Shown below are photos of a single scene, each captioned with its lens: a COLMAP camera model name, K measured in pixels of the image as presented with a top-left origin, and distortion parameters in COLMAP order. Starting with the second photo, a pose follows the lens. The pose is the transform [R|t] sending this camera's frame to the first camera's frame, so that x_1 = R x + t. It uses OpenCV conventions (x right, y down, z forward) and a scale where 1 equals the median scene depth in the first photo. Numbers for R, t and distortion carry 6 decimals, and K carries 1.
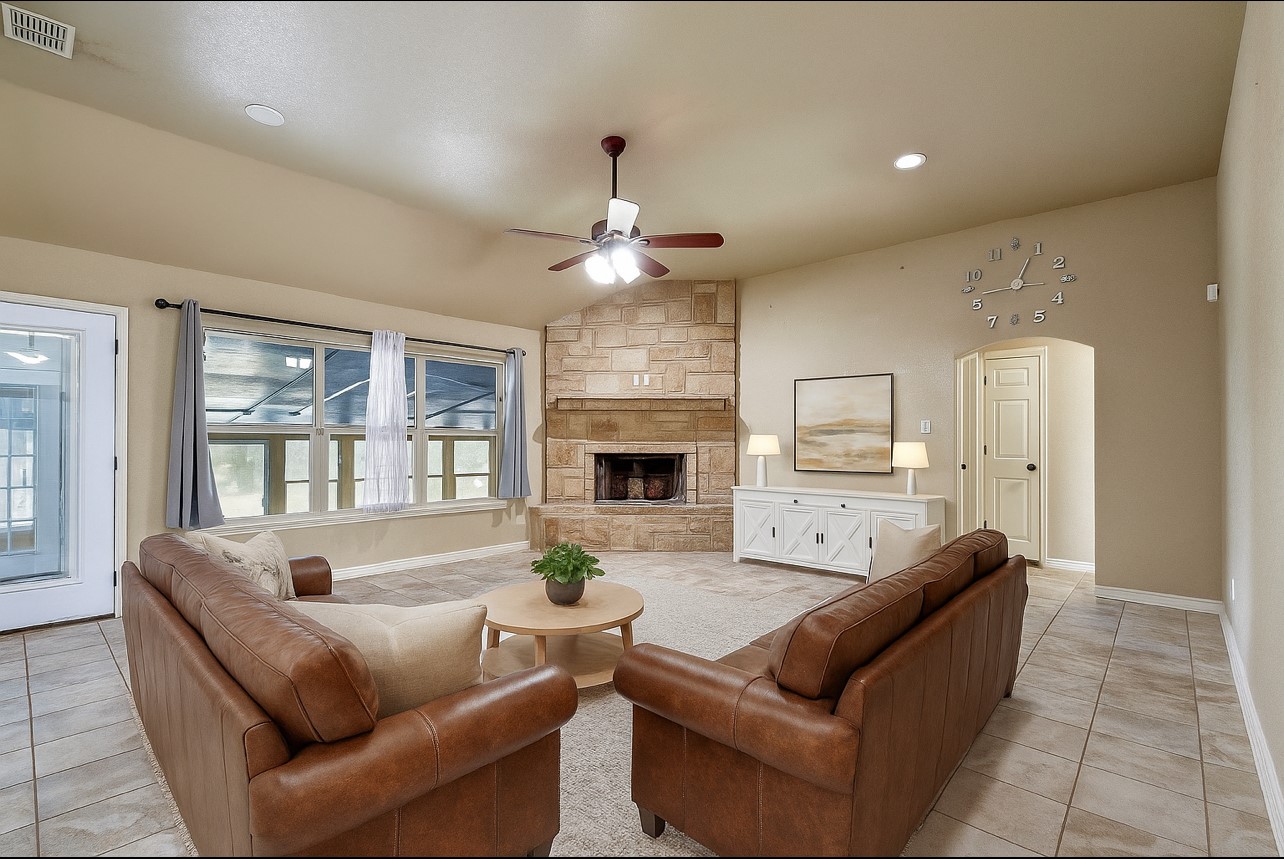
lens RADIAL K [[593.7, 0, 640.1], [0, 593.7, 438.3], [0, 0, 1]] dist [0.013692, -0.000344]
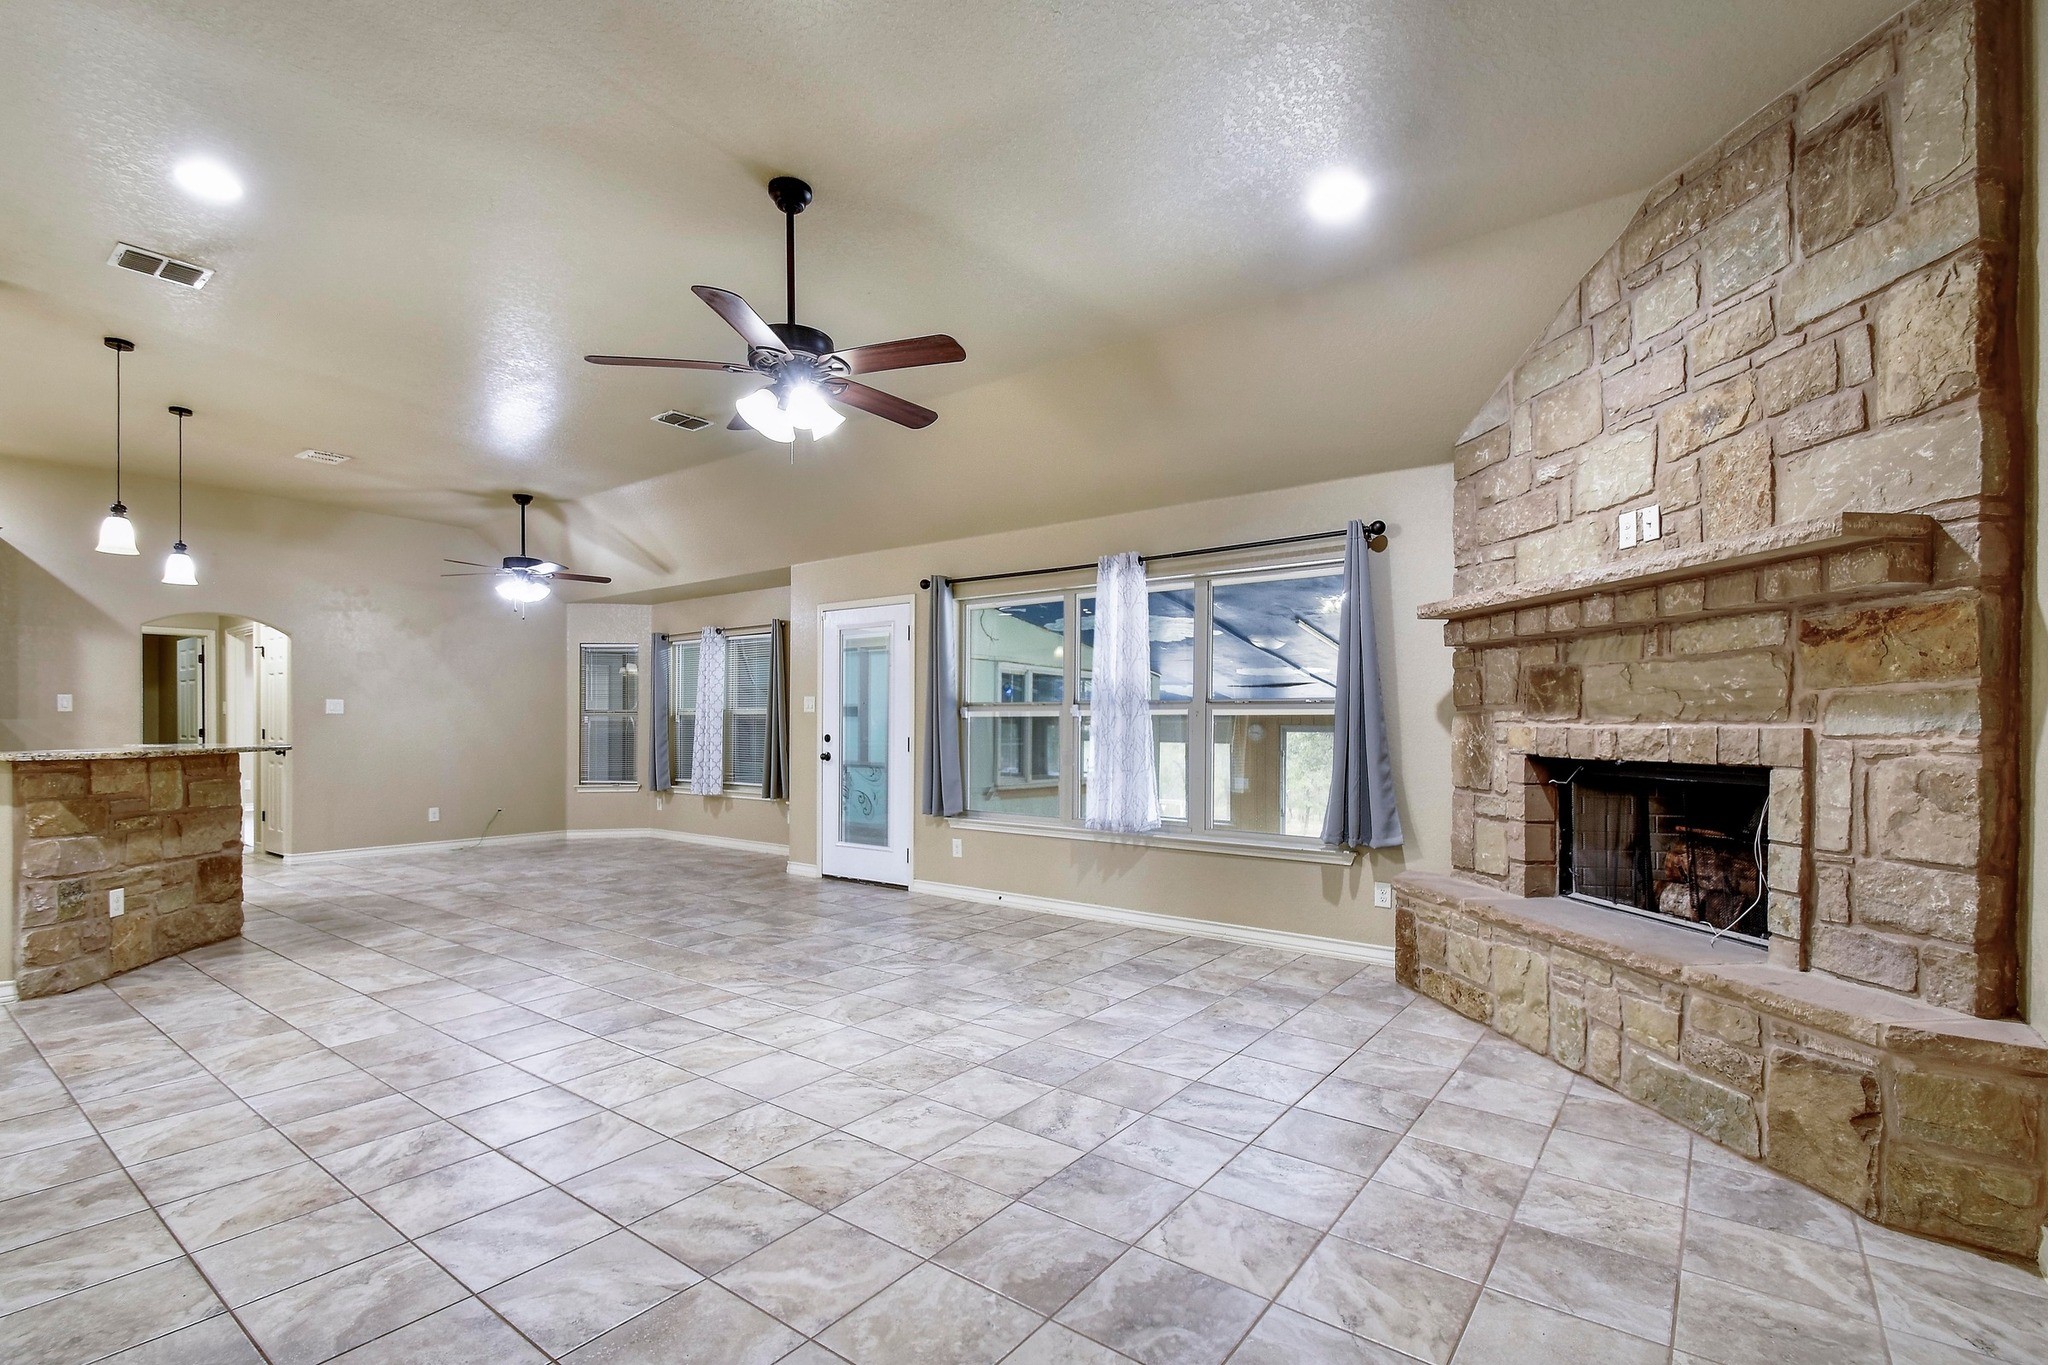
lens RADIAL K [[941.9, 0, 1003.9], [0, 941.9, 753.9], [0, 0, 1]] dist [0.002875, -0.000258]
pose [[0.073850, 0.028569, -0.996860, 0.480531], [-0.000389, 0.999590, 0.028619, 0.007391], [0.997269, -0.001726, 0.073831, 0.633803]]
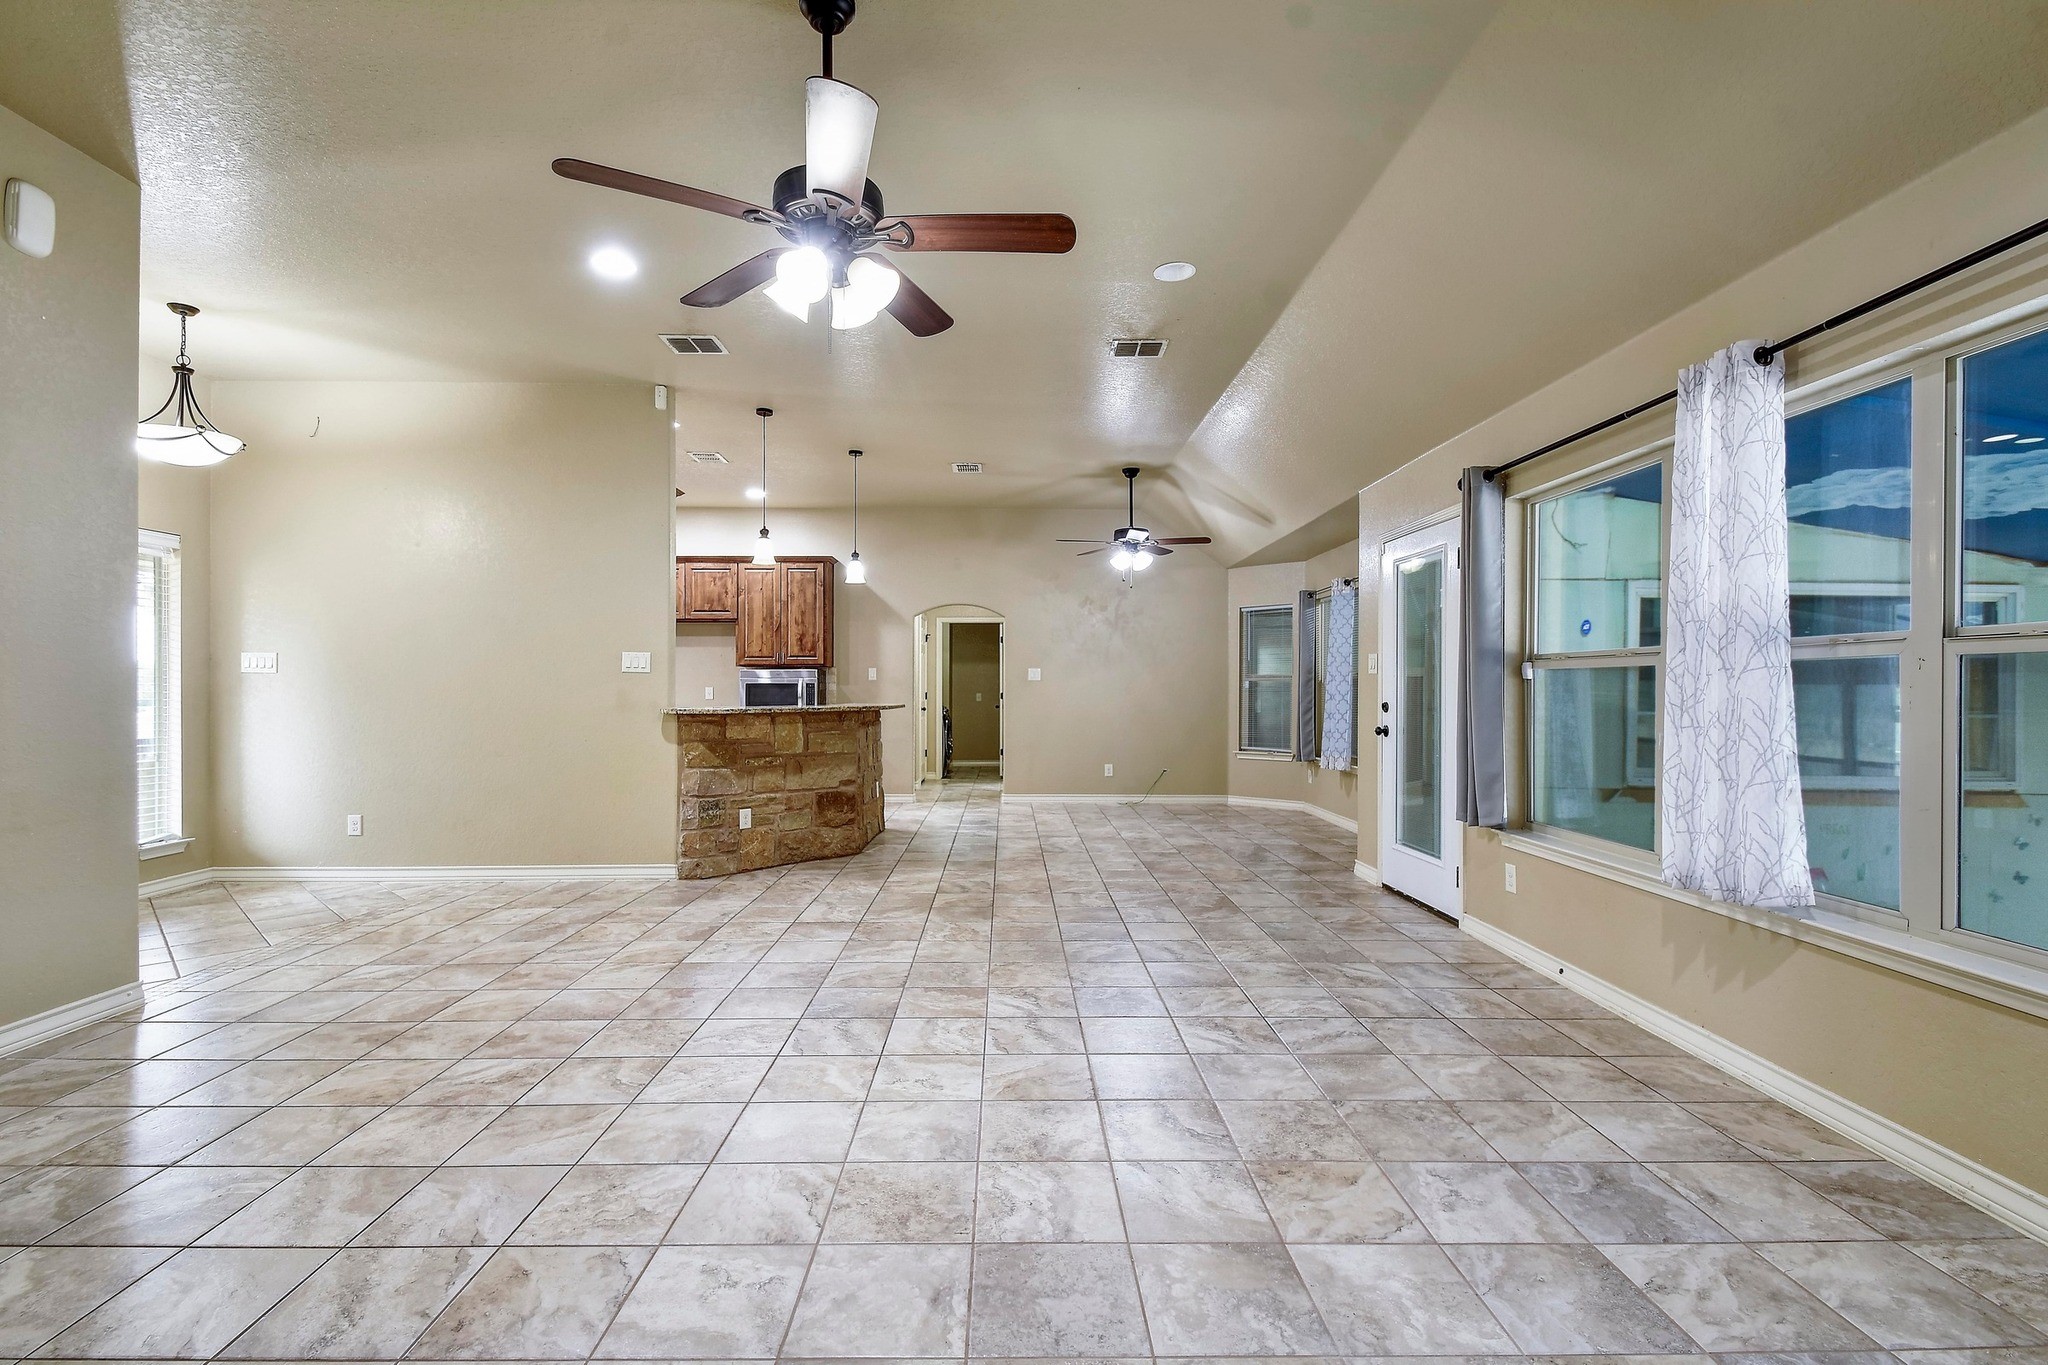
lens RADIAL K [[910.7, 0, 1008.8], [0, 910.7, 701.2], [0, 0, 1]] dist [0.019485, -0.011139]
pose [[-0.737255, 0.004811, -0.675598, 0.177044], [-0.003360, 0.999936, 0.010787, 0.007630], [0.675606, 0.010223, -0.737192, 0.882789]]
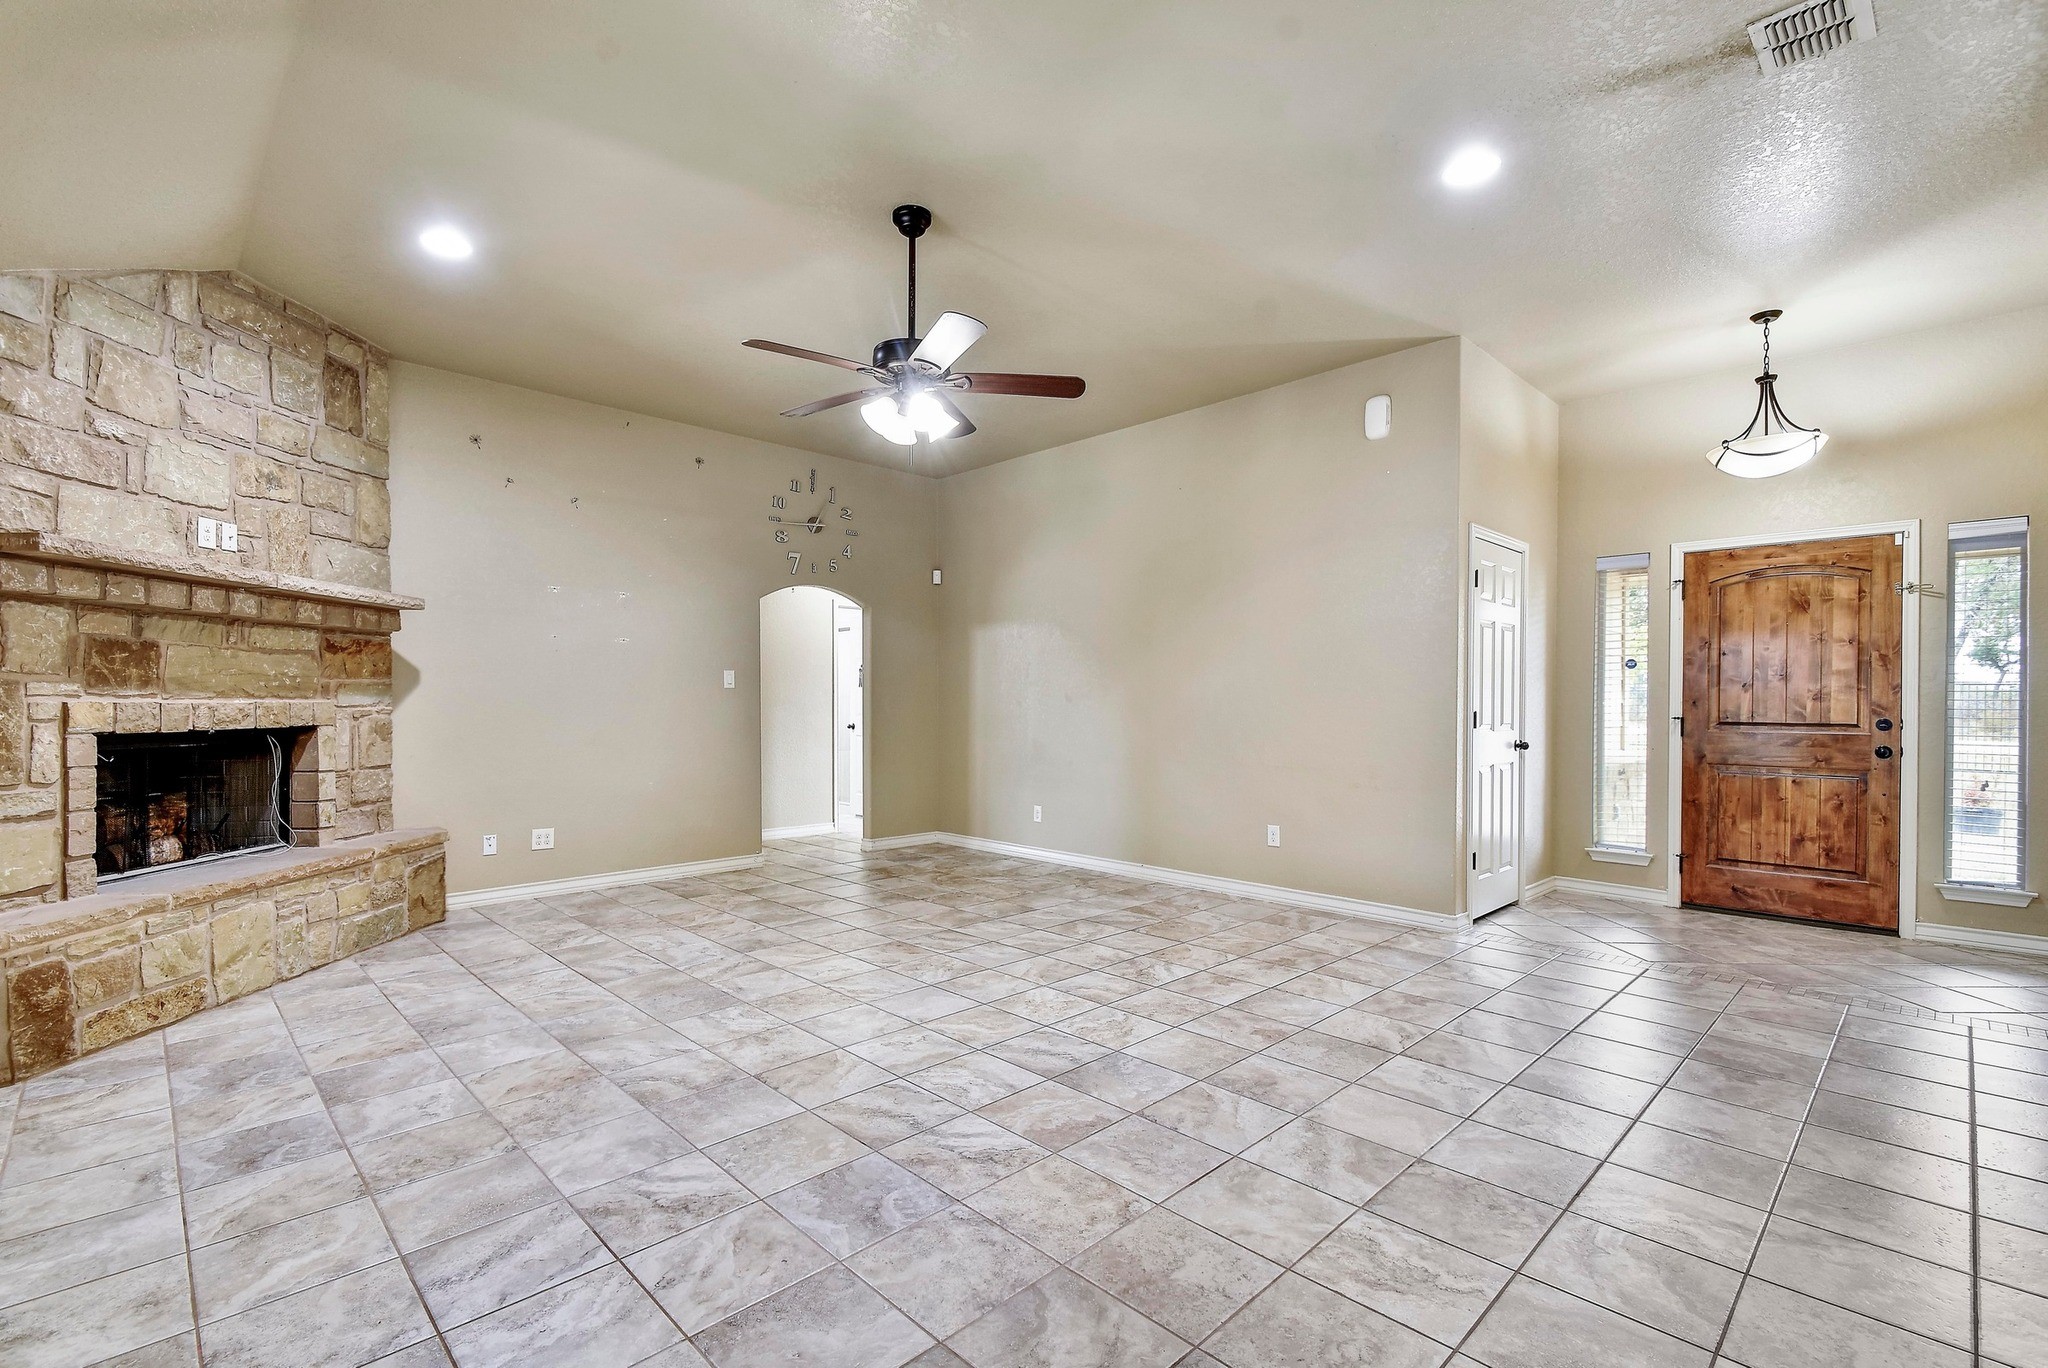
lens RADIAL K [[910.7, 0, 1008.8], [0, 910.7, 702.7], [0, 0, 1]] dist [0.019485, -0.011139]
pose [[0.065584, -0.003231, 0.997842, -0.548590], [-0.001572, 0.999993, 0.003341, 0.005341], [-0.997846, -0.001788, 0.065579, 0.465478]]
